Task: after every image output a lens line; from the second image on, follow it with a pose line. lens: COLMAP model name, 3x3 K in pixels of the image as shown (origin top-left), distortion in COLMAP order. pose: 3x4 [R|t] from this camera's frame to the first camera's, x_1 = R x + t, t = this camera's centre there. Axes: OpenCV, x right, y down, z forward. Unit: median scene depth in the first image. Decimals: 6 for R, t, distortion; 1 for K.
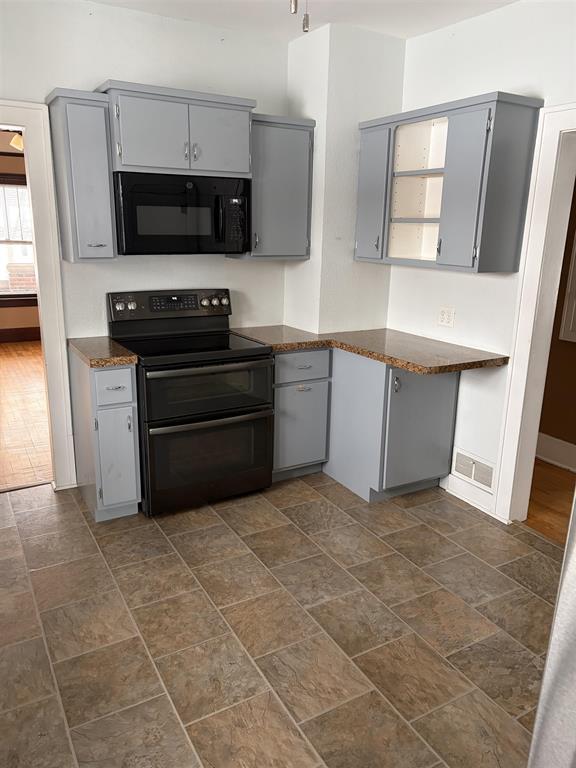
lens RADIAL K [[577.1, 0, 289.2], [0, 577.1, 379.5], [0, 0, 1]] dist [0.044681, -0.045013]
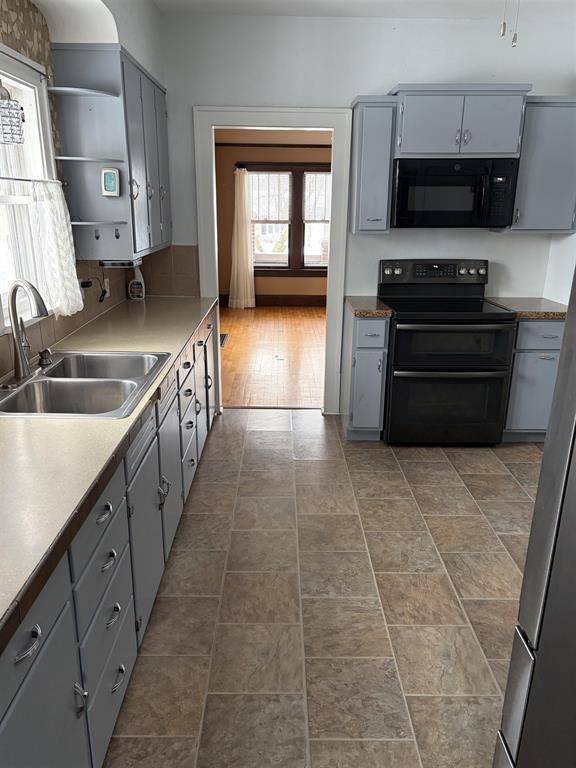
lens RADIAL K [[577.1, 0, 287.1], [0, 577.1, 379.4], [0, 0, 1]] dist [0.044681, -0.045013]
pose [[0.870316, 0.129460, -0.475174, 0.145687], [-0.115377, 0.991578, 0.058831, 0.057755], [0.478789, 0.003623, 0.877923, -0.183650]]
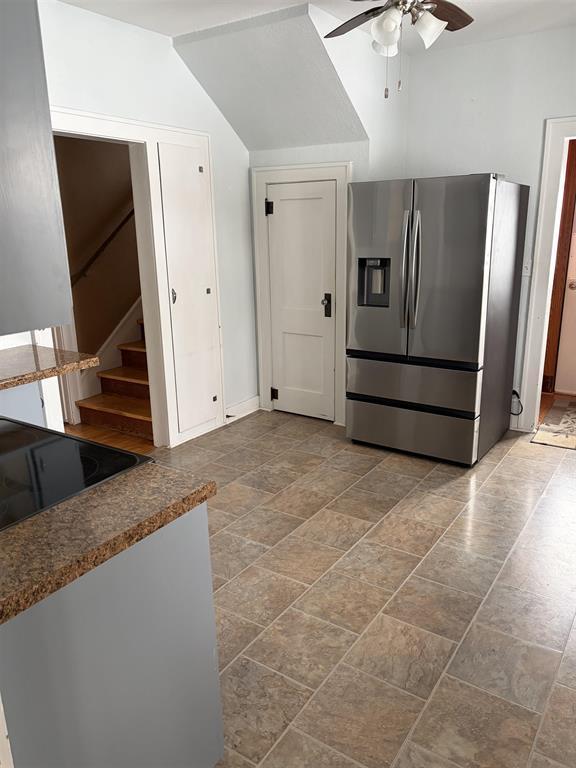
lens RADIAL K [[577.1, 0, 288.2], [0, 577.1, 388.8], [0, 0, 1]] dist [0.044681, -0.045013]
pose [[-0.433699, -0.266929, 0.860613, -0.747492], [0.239793, 0.886480, 0.395794, -0.277825], [-0.868565, 0.378024, -0.320458, 1.022291]]
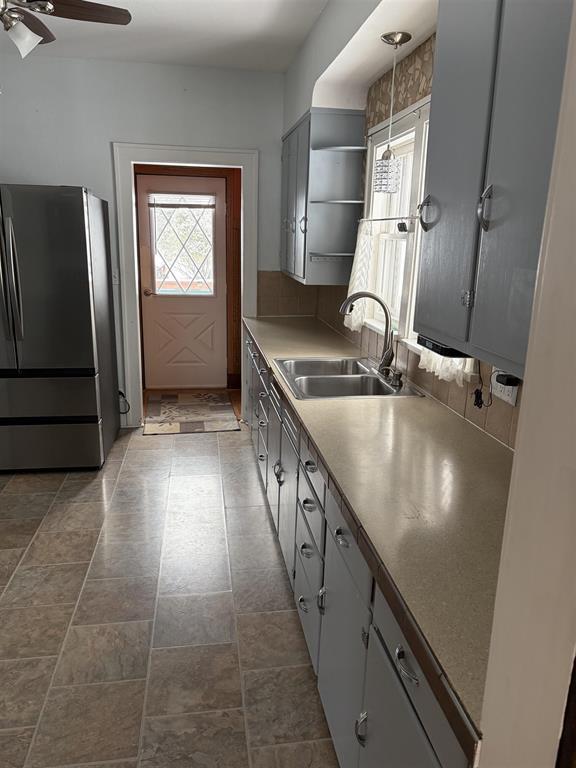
lens RADIAL K [[577.1, 0, 294.9], [0, 577.1, 385.7], [0, 0, 1]] dist [0.044681, -0.045013]
pose [[-0.932579, -0.140655, 0.332434, -0.695208], [0.041454, 0.873132, 0.485719, -0.310329], [-0.358578, 0.466752, -0.808434, 1.147258]]
